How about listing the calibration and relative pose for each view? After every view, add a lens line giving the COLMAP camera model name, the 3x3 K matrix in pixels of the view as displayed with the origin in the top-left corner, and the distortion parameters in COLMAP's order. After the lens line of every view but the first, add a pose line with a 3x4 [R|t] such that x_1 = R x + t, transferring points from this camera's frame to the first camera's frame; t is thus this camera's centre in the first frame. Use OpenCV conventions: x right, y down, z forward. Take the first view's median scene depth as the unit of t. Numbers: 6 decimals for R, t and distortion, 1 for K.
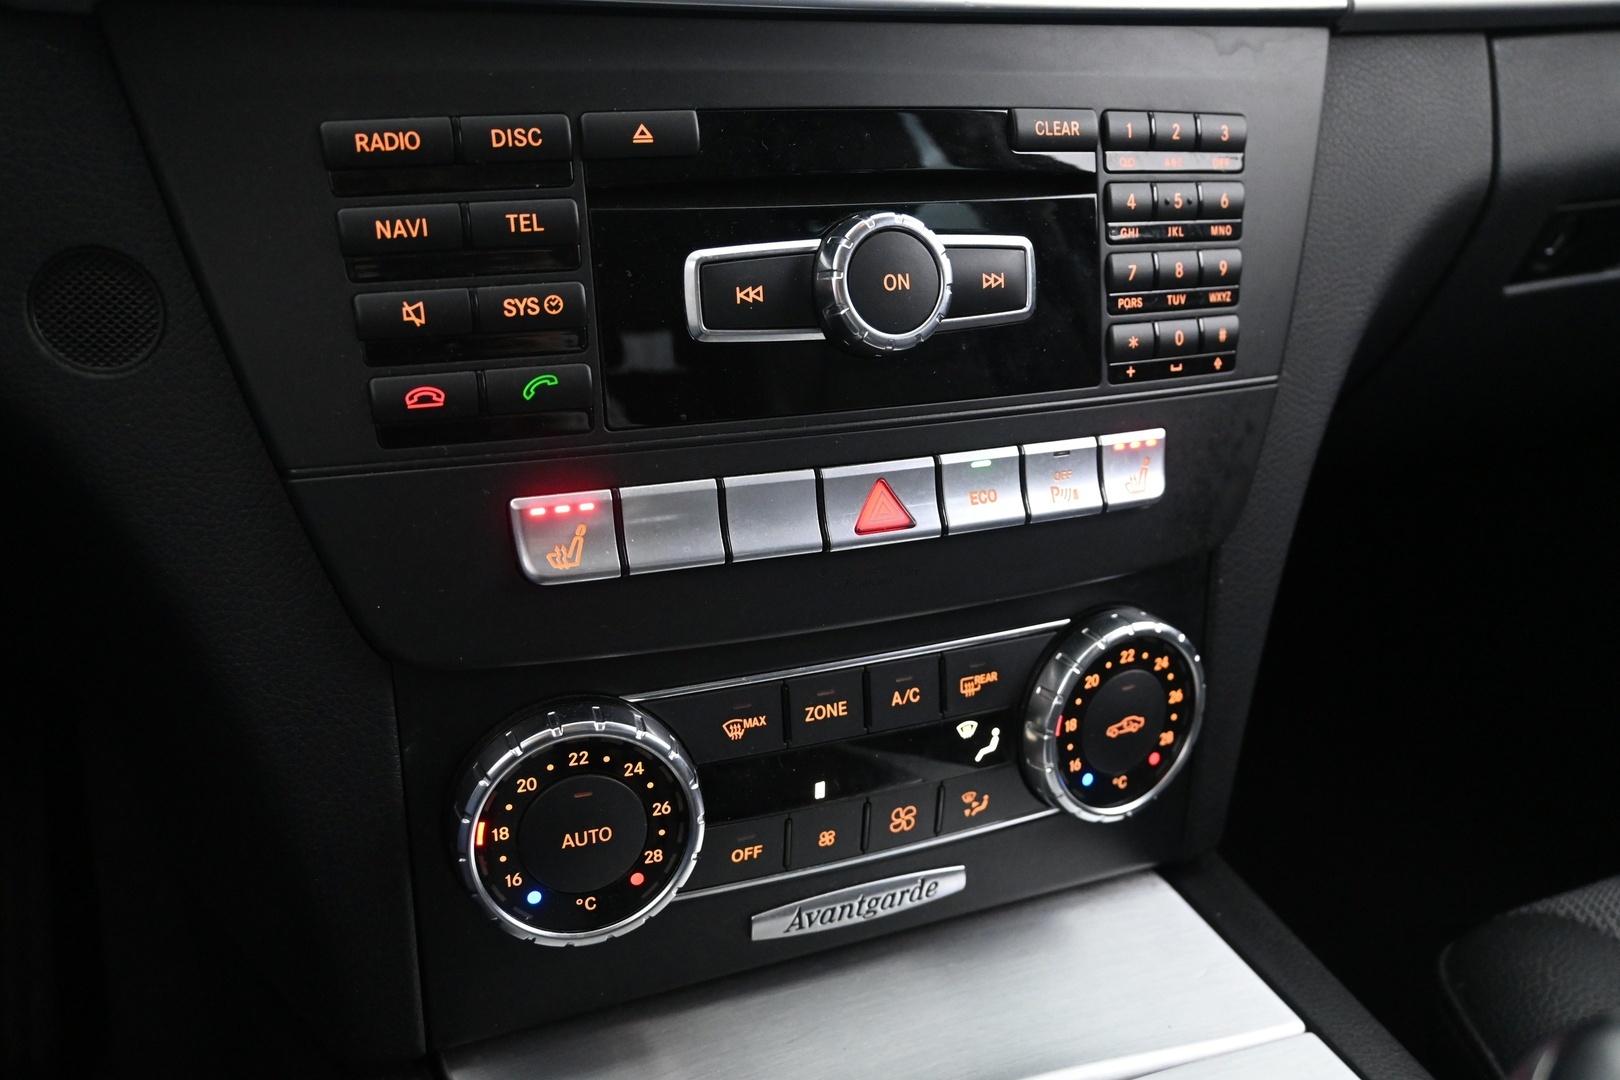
lens RADIAL K [[1422.4, 0, 813.3], [0, 1422.4, 541.3], [0, 0, 1]] dist [-0.004099, -0.005426]
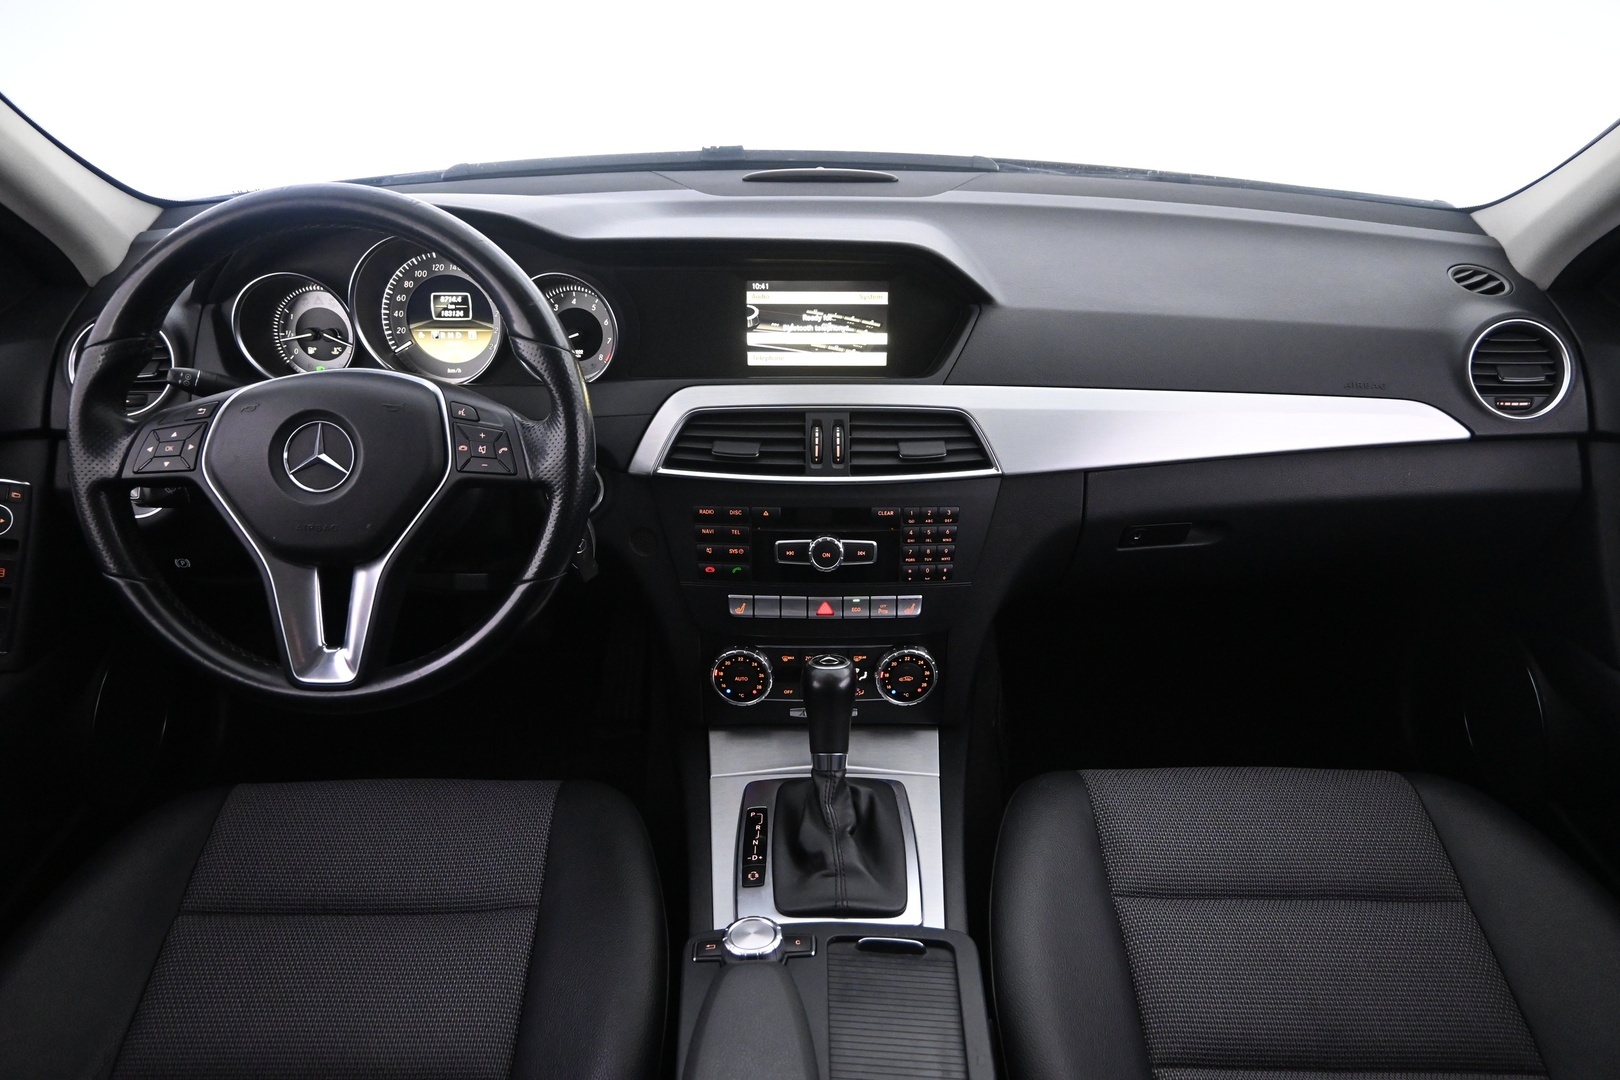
lens RADIAL K [[1102.6, 0, 817.9], [0, 1102.6, 542.8], [0, 0, 1]] dist [-0.011162, 0.007587]
pose [[0.915783, 0.152610, -0.371552, 1.078294], [-0.121435, 0.986917, 0.106056, -0.498644], [0.382877, -0.052005, 0.922335, -1.666617]]
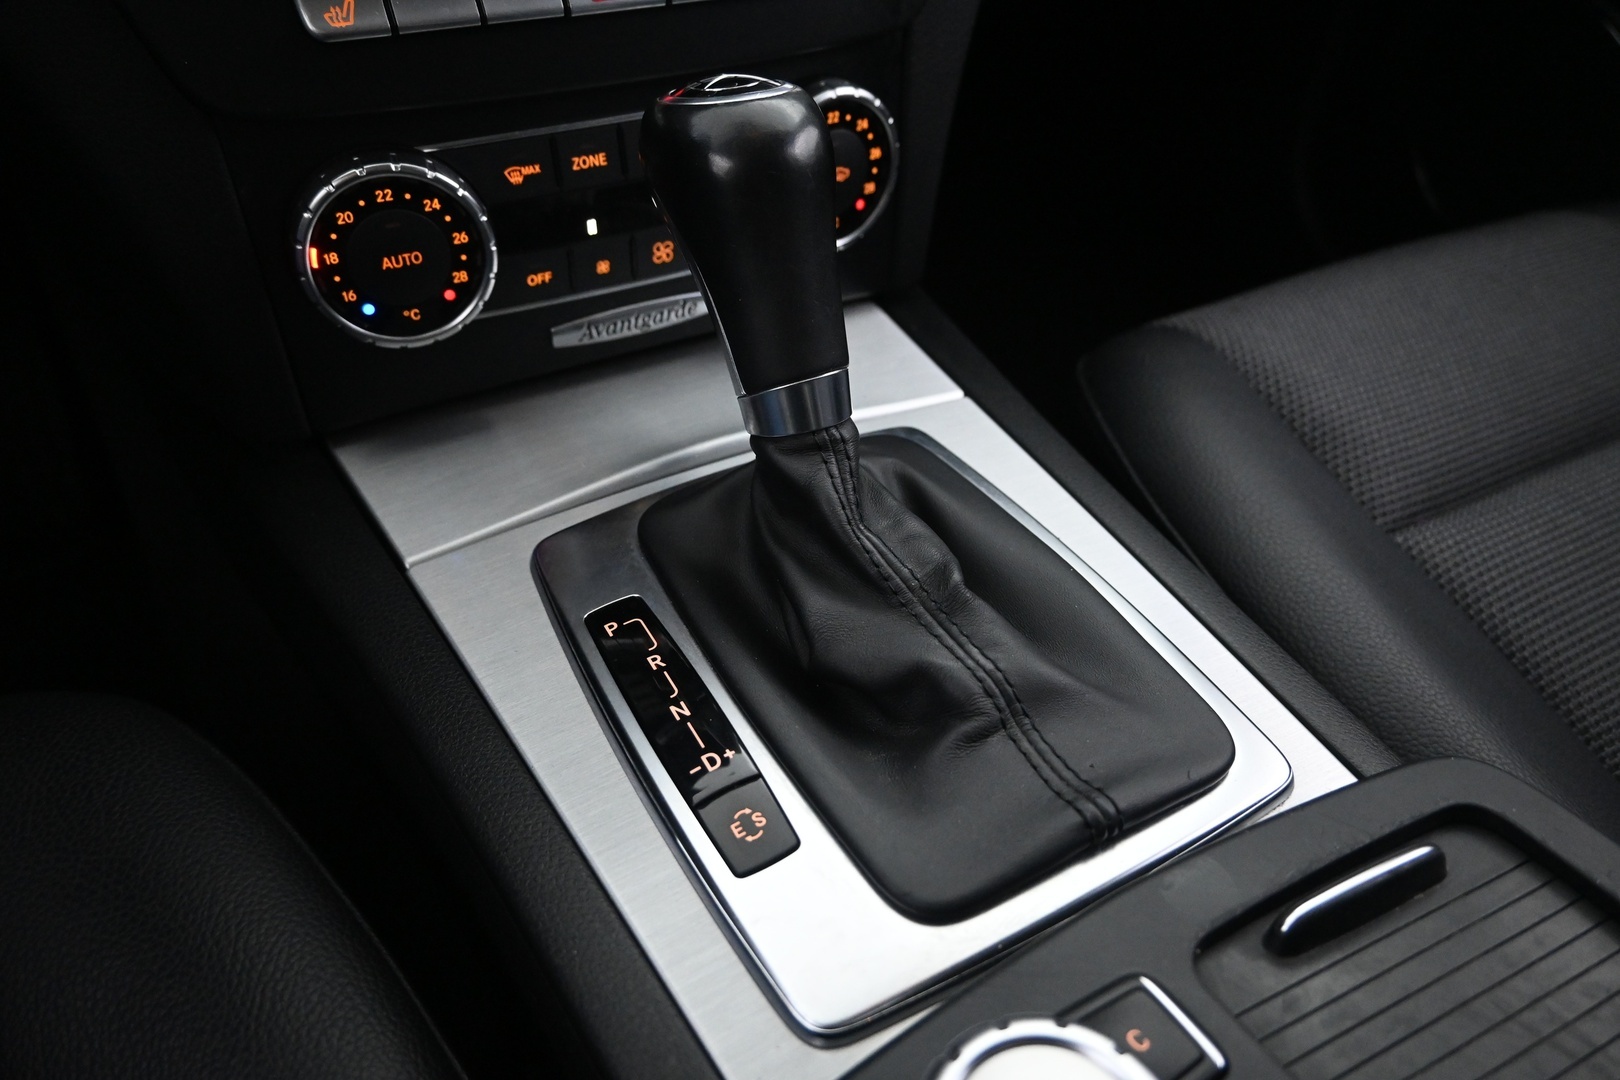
lens RADIAL K [[1102.6, 0, 814.1], [0, 1102.6, 538.9], [0, 0, 1]] dist [-0.011162, 0.007587]
pose [[0.995128, -0.060171, 0.078106, 0.116926], [0.030451, 0.941020, 0.336977, 0.116574], [-0.093776, -0.332957, 0.938267, -0.058890]]
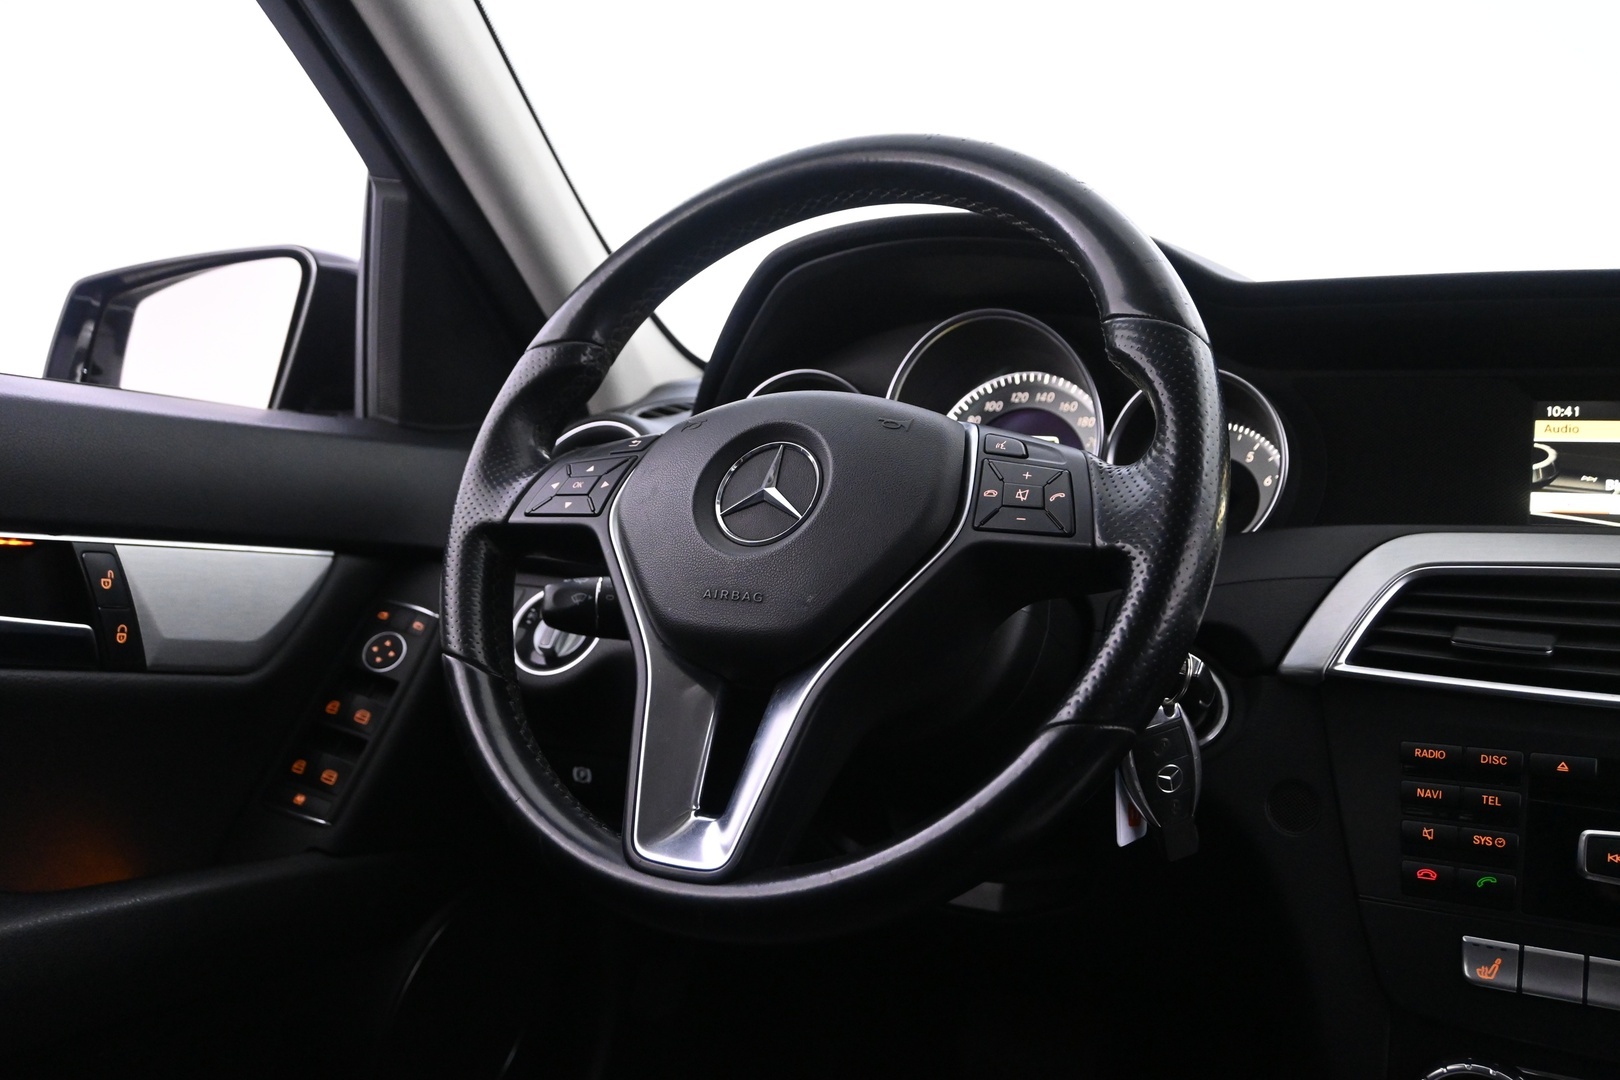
lens RADIAL K [[1422.4, 0, 811.8], [0, 1422.4, 538.8], [0, 0, 1]] dist [-0.004099, -0.005426]
pose [[0.612236, 0.017032, -0.790491, 0.711423], [-0.297197, 0.931411, -0.210111, 0.127653], [0.732694, 0.363570, 0.575306, -0.905667]]
